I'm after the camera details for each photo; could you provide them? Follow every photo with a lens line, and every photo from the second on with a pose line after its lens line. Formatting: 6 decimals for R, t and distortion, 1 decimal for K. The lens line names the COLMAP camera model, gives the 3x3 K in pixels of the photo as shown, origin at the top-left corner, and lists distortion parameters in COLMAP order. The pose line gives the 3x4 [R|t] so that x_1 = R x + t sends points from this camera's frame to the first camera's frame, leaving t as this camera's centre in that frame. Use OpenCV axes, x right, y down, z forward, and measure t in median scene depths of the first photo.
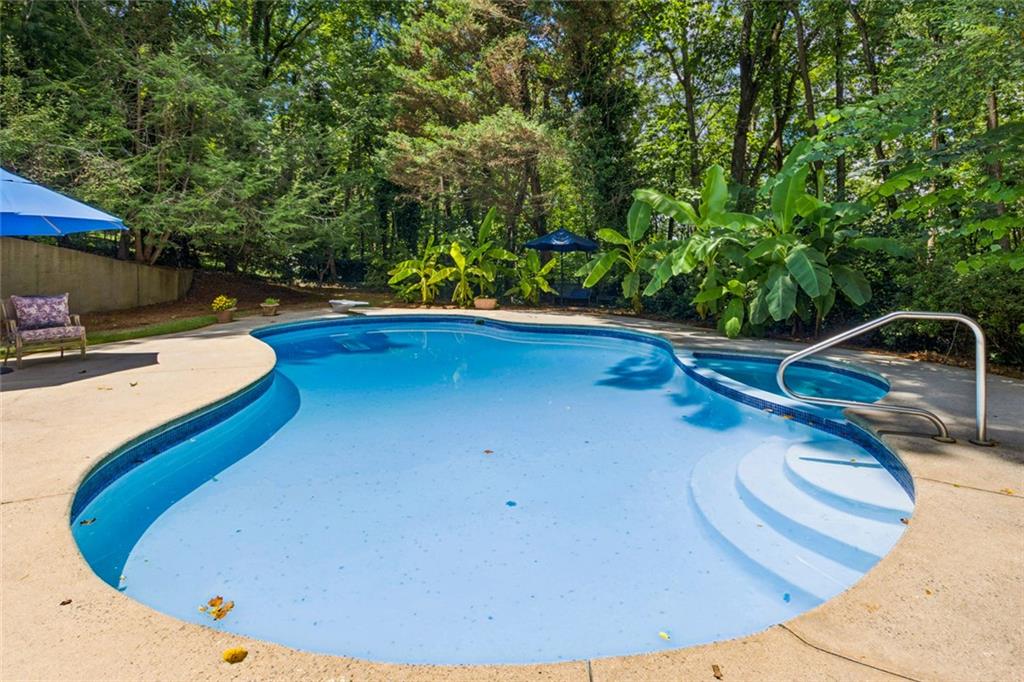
lens RADIAL K [[513.3, 0, 525.7], [0, 513.3, 256.6], [0, 0, 1]] dist [0.003645, 0.000593]
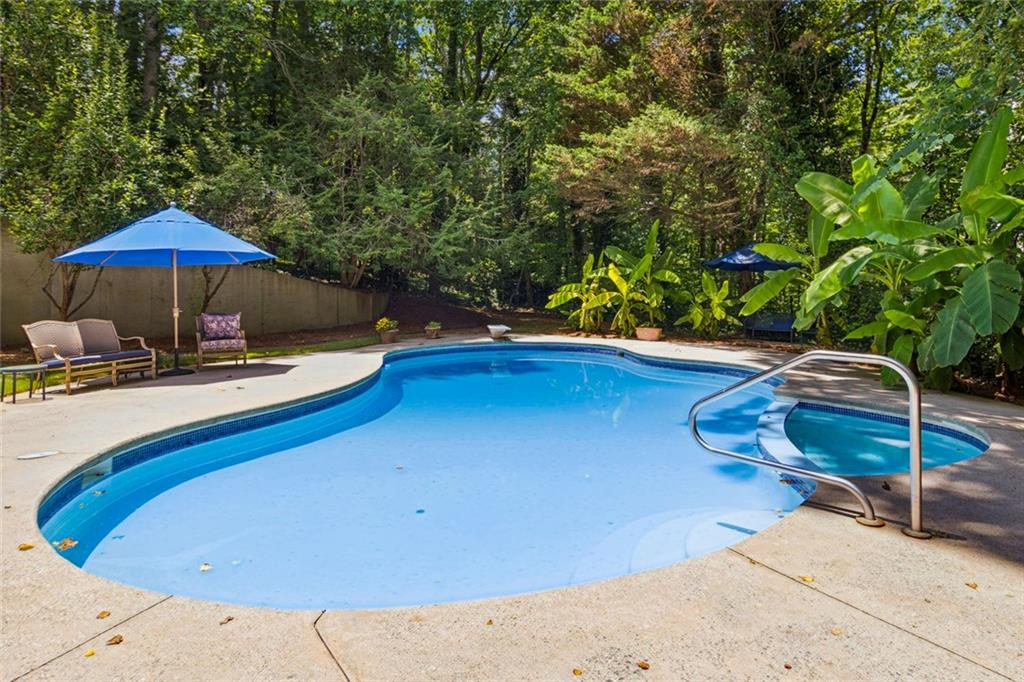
lens RADIAL K [[603.4, 0, 537.0], [0, 603.4, 281.1], [0, 0, 1]] dist [0.001429, 0.000139]
pose [[0.912240, -0.004383, -0.409632, 0.170893], [0.006134, 0.999977, 0.002962, -0.000714], [0.409609, -0.005215, 0.912246, -0.001130]]
